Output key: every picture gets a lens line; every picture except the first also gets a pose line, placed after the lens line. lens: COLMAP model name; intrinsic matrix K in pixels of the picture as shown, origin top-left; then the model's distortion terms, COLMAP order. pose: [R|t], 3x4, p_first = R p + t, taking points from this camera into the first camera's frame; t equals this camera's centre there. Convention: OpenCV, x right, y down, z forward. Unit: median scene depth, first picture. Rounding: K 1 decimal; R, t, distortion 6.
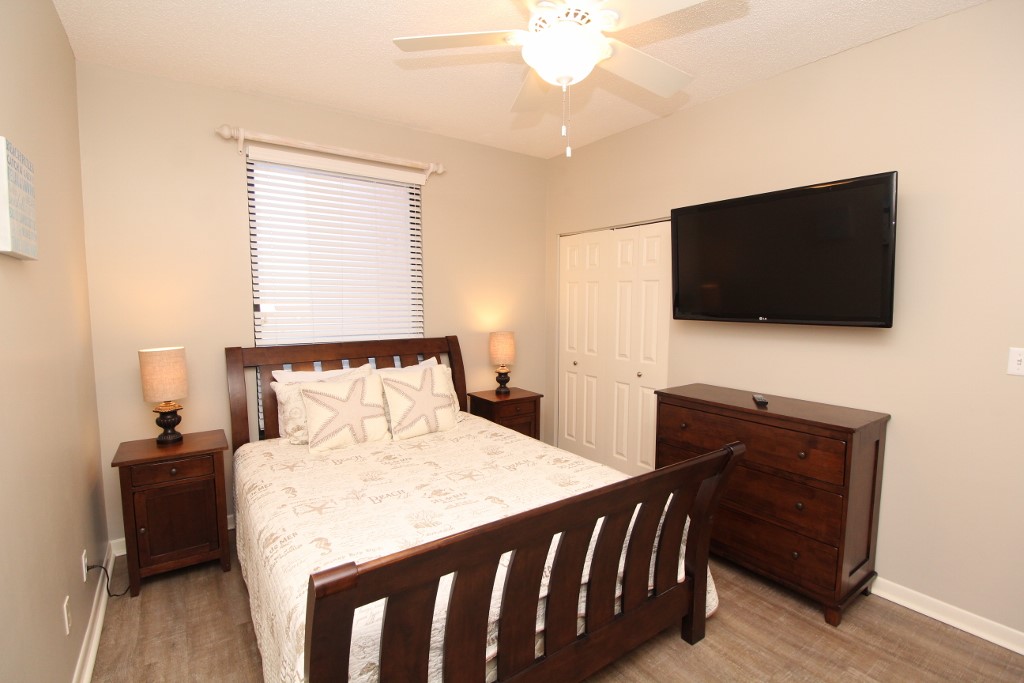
lens RADIAL K [[471.0, 0, 515.7], [0, 471.0, 339.6], [0, 0, 1]] dist [-0.015309, -0.005044]
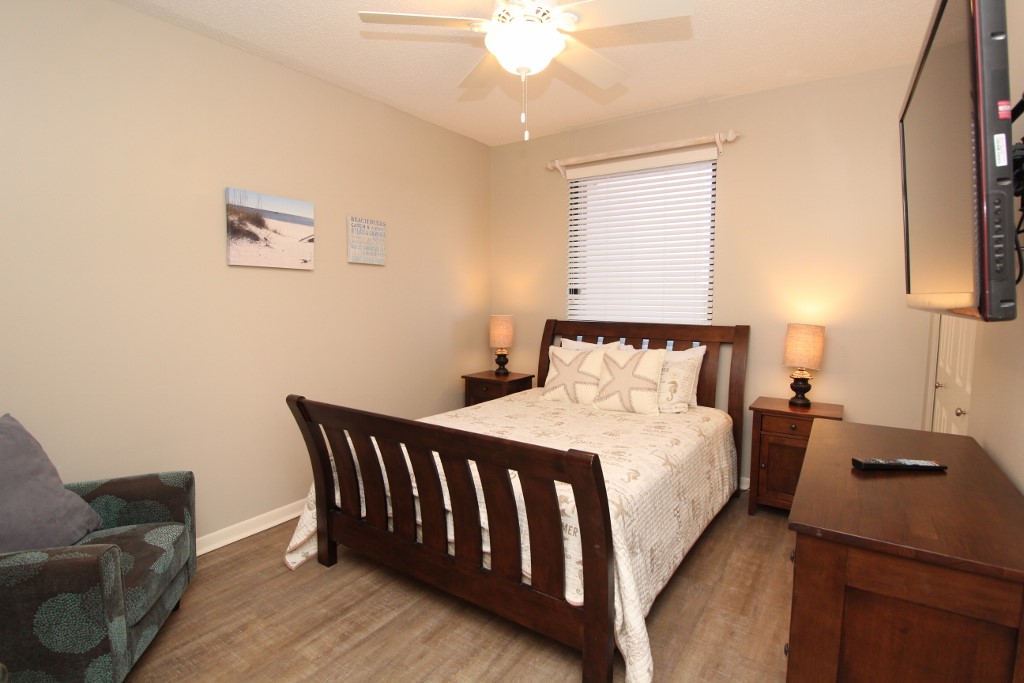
lens RADIAL K [[495.0, 0, 516.4], [0, 495.0, 342.5], [0, 0, 1]] dist [-0.006043, -0.001308]
pose [[0.344935, 0.088217, -0.934472, 0.715119], [-0.081486, 0.994629, 0.063817, -0.001519], [0.935083, 0.054133, 0.350271, 0.373627]]
